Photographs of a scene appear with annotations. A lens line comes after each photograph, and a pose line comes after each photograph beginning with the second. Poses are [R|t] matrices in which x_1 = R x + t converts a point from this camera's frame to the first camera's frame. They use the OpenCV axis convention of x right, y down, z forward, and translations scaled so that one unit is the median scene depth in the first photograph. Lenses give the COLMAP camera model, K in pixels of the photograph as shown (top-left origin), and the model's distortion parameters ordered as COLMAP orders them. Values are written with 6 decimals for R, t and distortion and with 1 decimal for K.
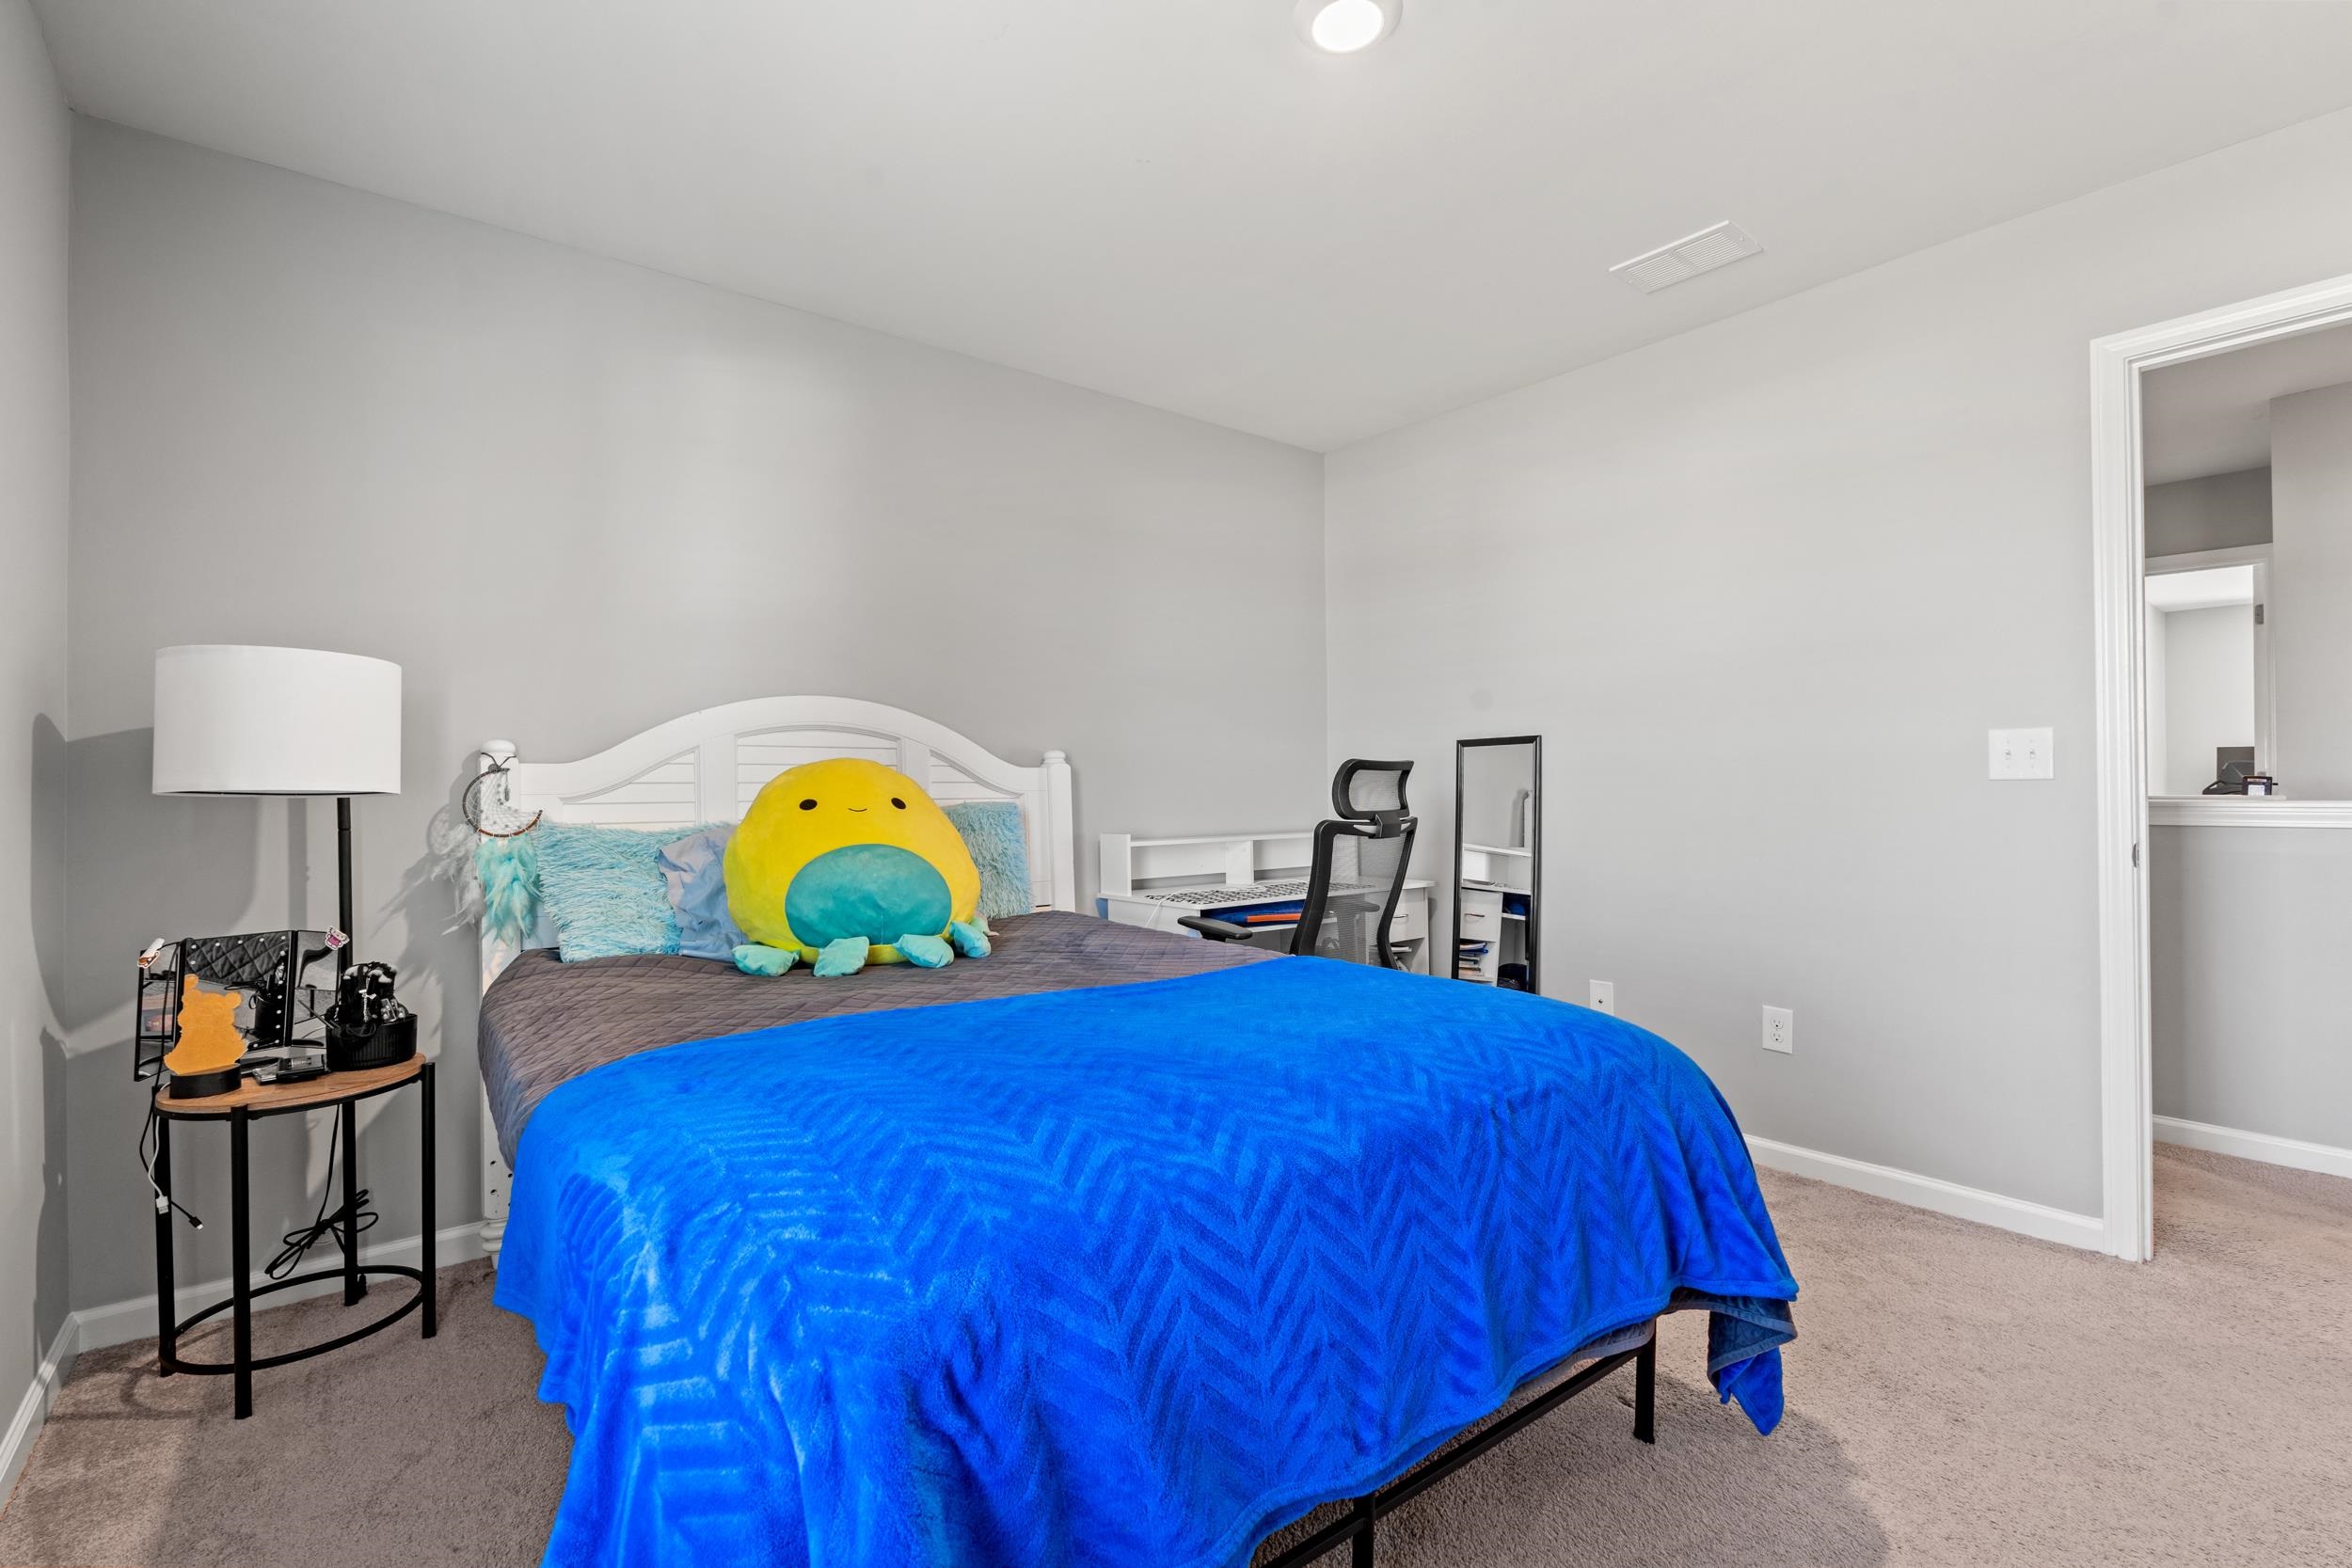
lens RADIAL K [[1027.0, 0, 1176.0], [0, 1027.0, 784.0], [0, 0, 1]] dist [-0.000663, 0.000340]
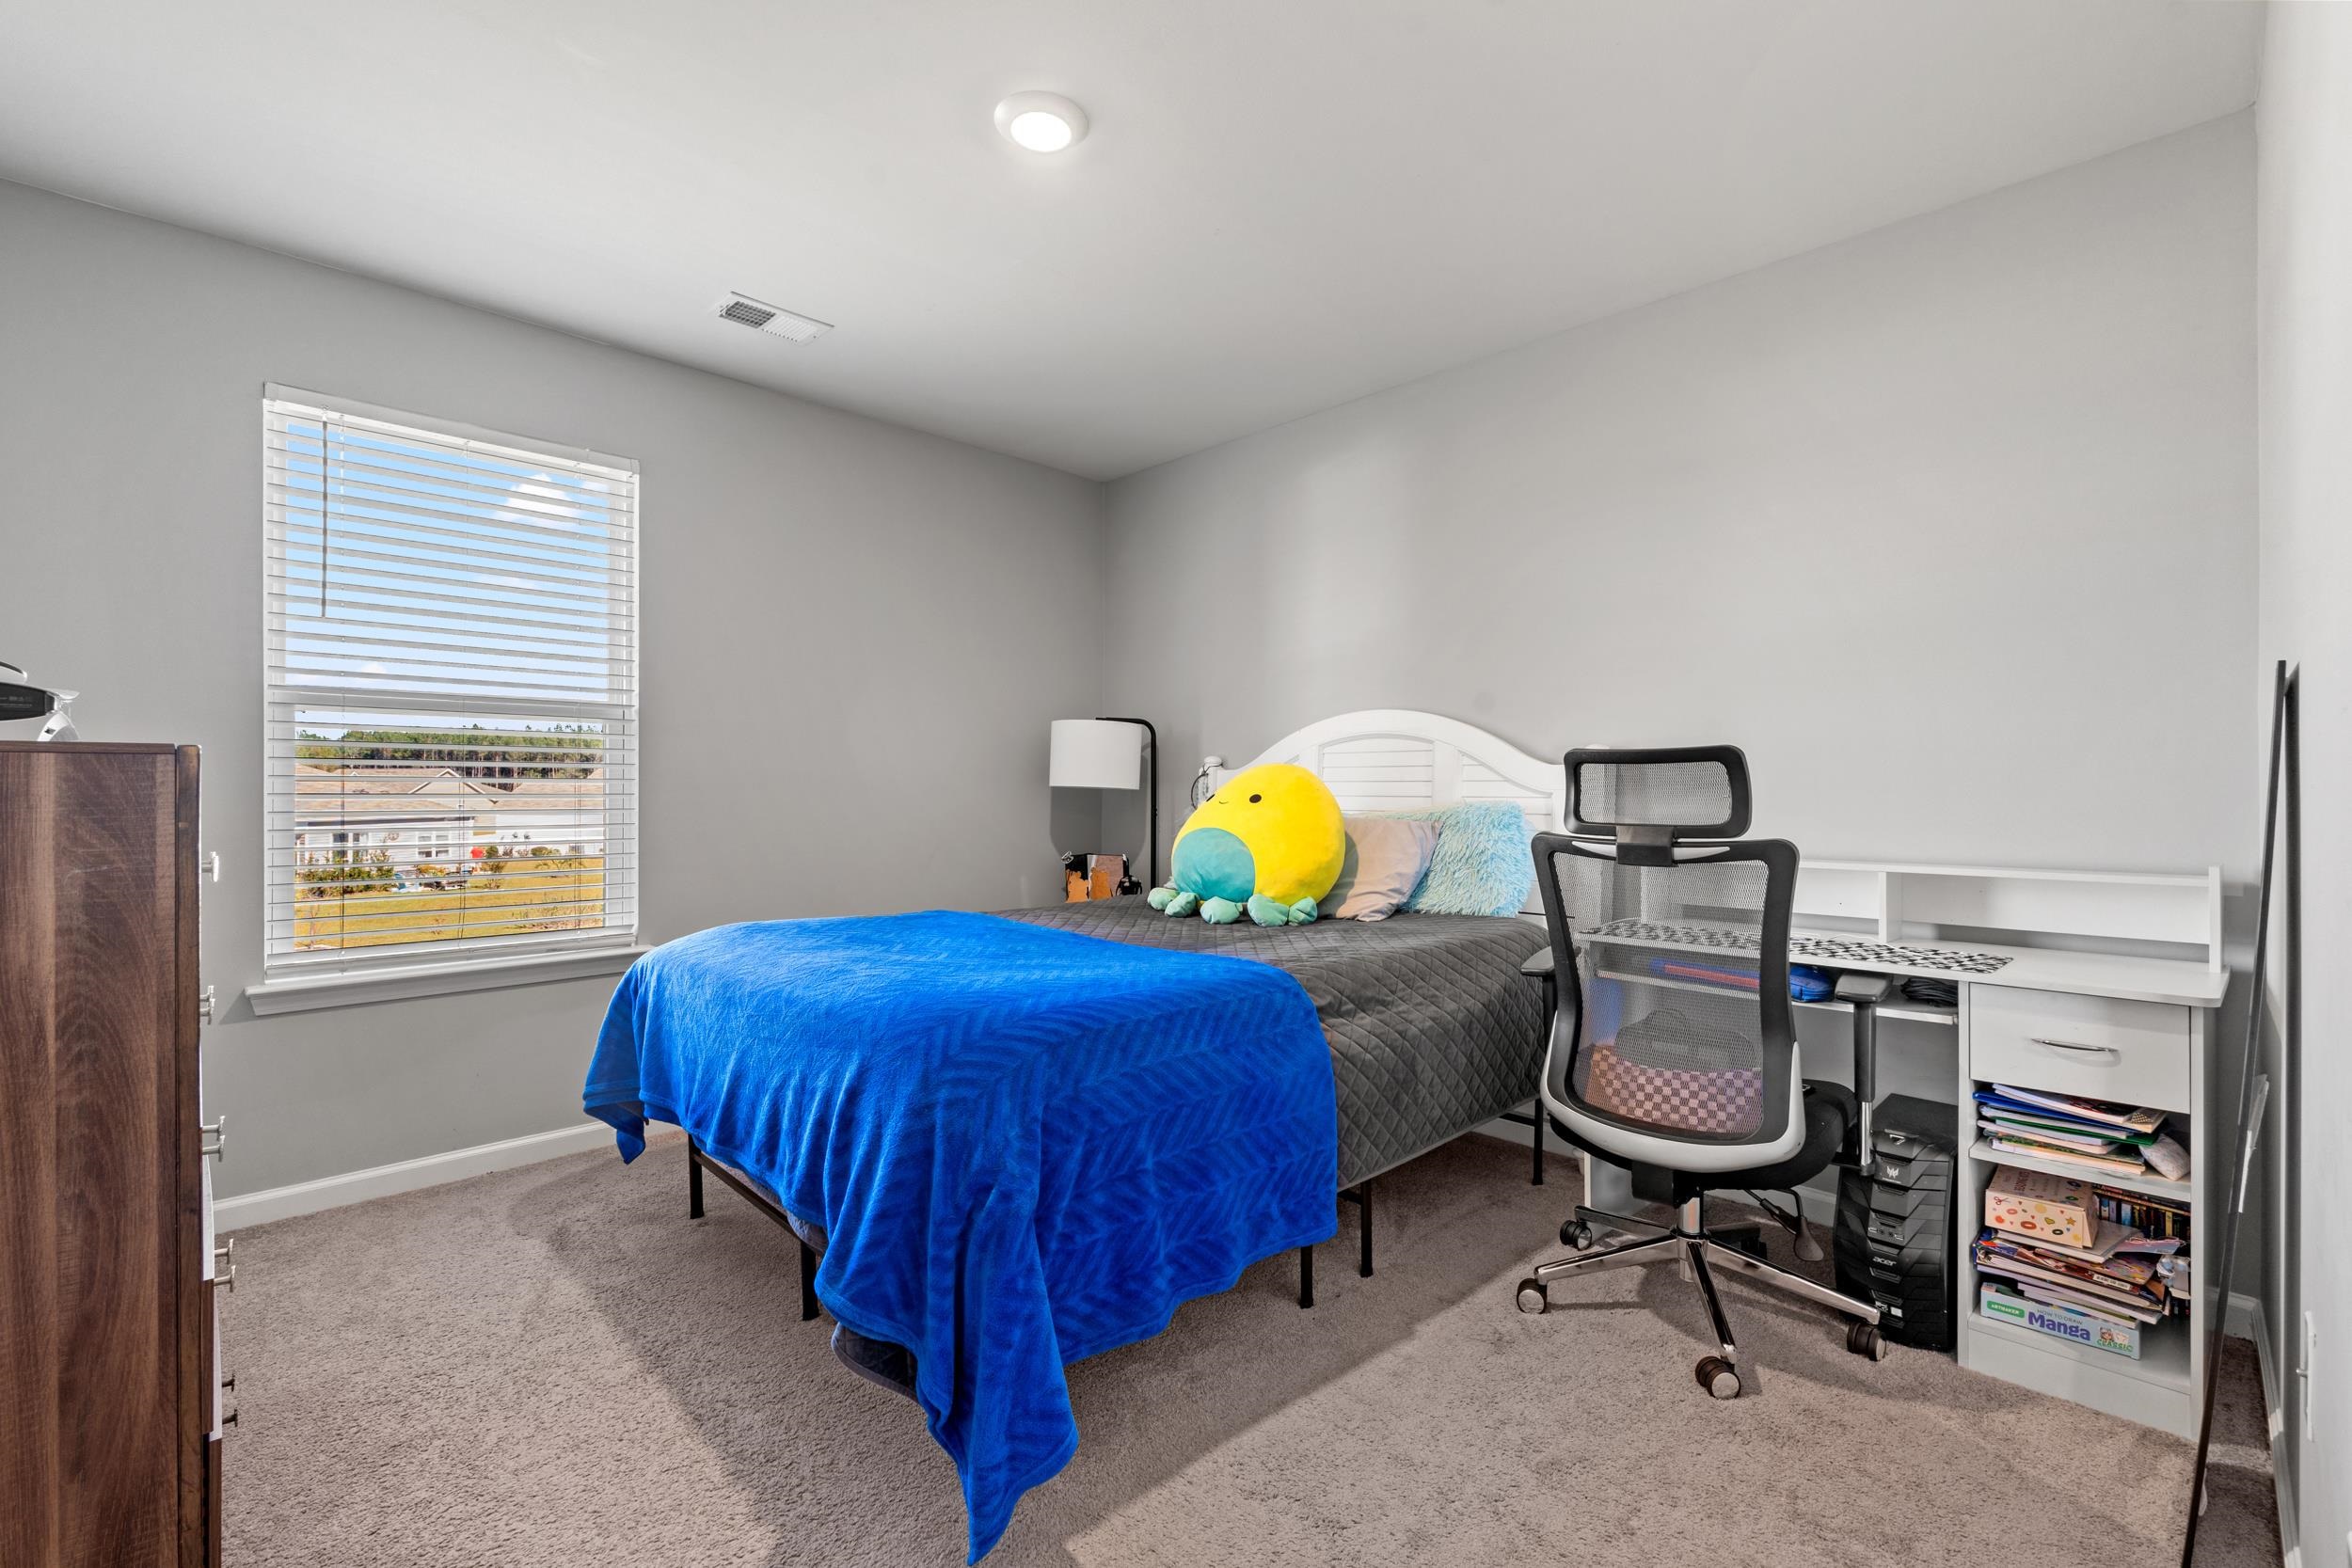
lens RADIAL K [[1027.0, 0, 1176.0], [0, 1027.0, 784.0], [0, 0, 1]] dist [-0.000663, 0.000340]
pose [[0.105933, 0.000407, -0.994373, 0.835682], [-0.001669, 0.999999, 0.000232, 0.001399], [0.994372, 0.001635, 0.105934, 0.653479]]
